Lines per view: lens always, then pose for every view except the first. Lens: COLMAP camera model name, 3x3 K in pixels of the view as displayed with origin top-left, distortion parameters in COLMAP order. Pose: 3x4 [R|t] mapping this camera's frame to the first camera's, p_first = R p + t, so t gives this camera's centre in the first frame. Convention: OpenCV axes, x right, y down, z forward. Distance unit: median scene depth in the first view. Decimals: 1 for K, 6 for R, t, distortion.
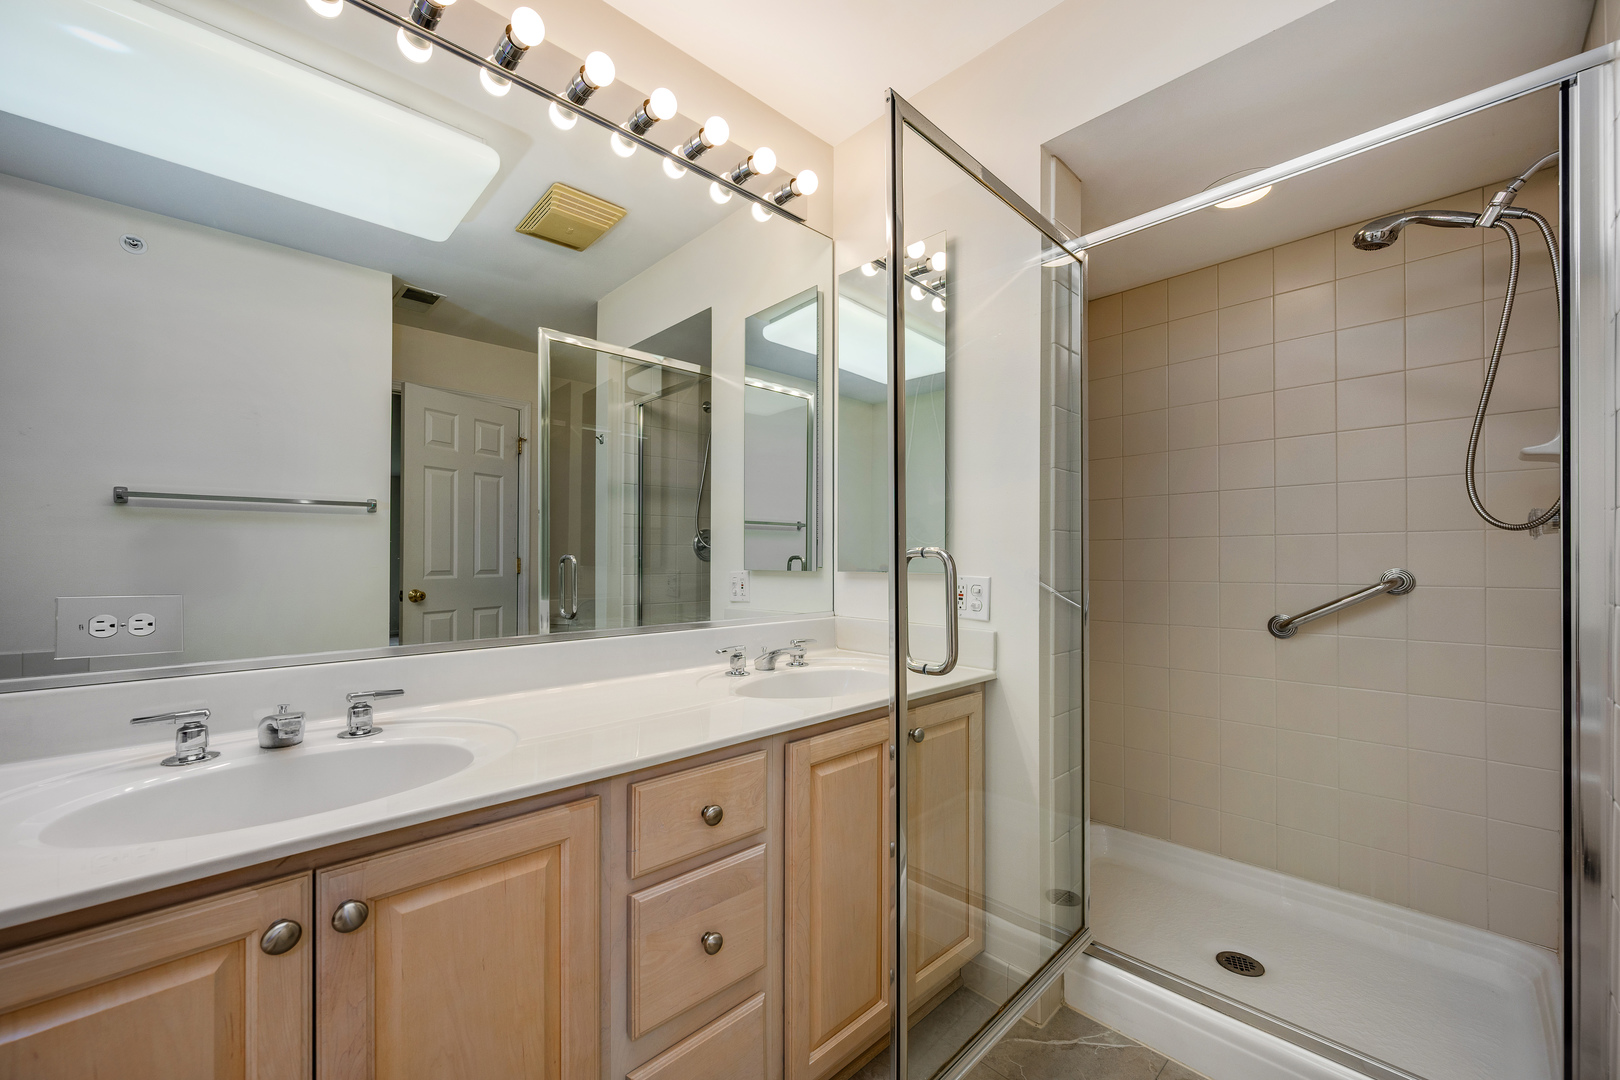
lens RADIAL K [[655.3, 0, 806.0], [0, 655.3, 549.1], [0, 0, 1]] dist [-0.001704, -0.000236]
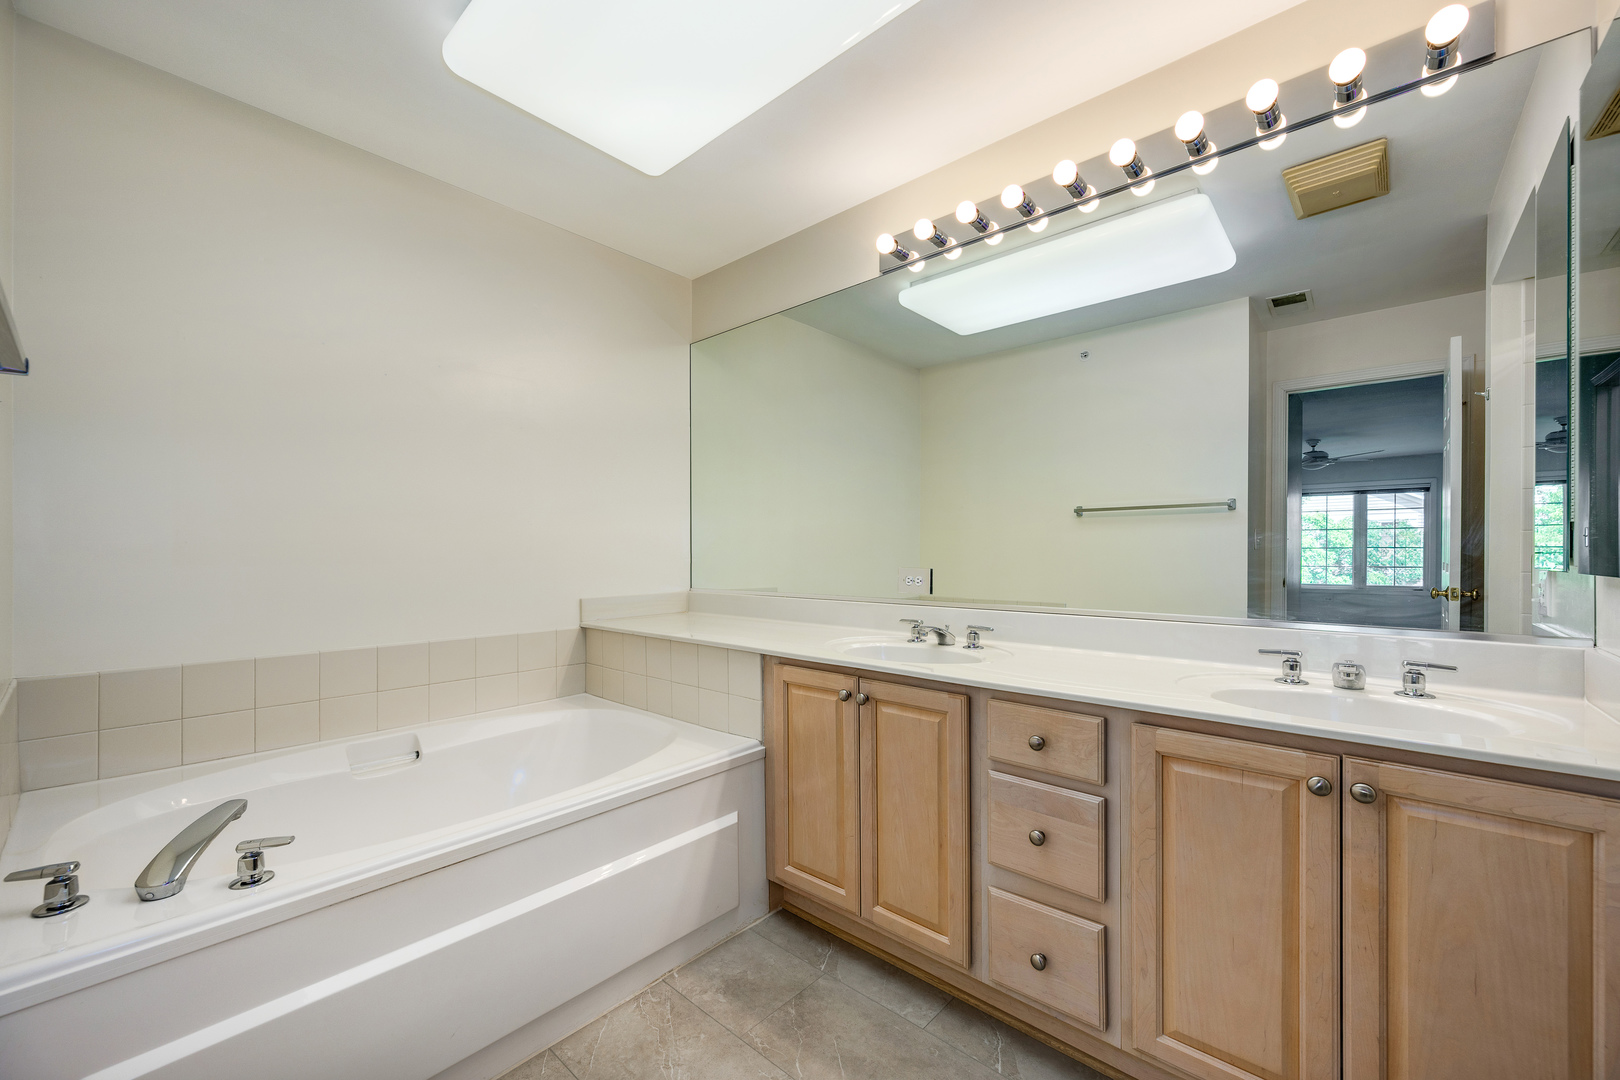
lens RADIAL K [[655.3, 0, 806.0], [0, 655.3, 549.1], [0, 0, 1]] dist [-0.001704, -0.000236]
pose [[0.059381, 0.000517, -0.998235, 0.962037], [0.014402, 0.999895, 0.001374, 0.000070], [0.998132, -0.014458, 0.059367, 0.371810]]
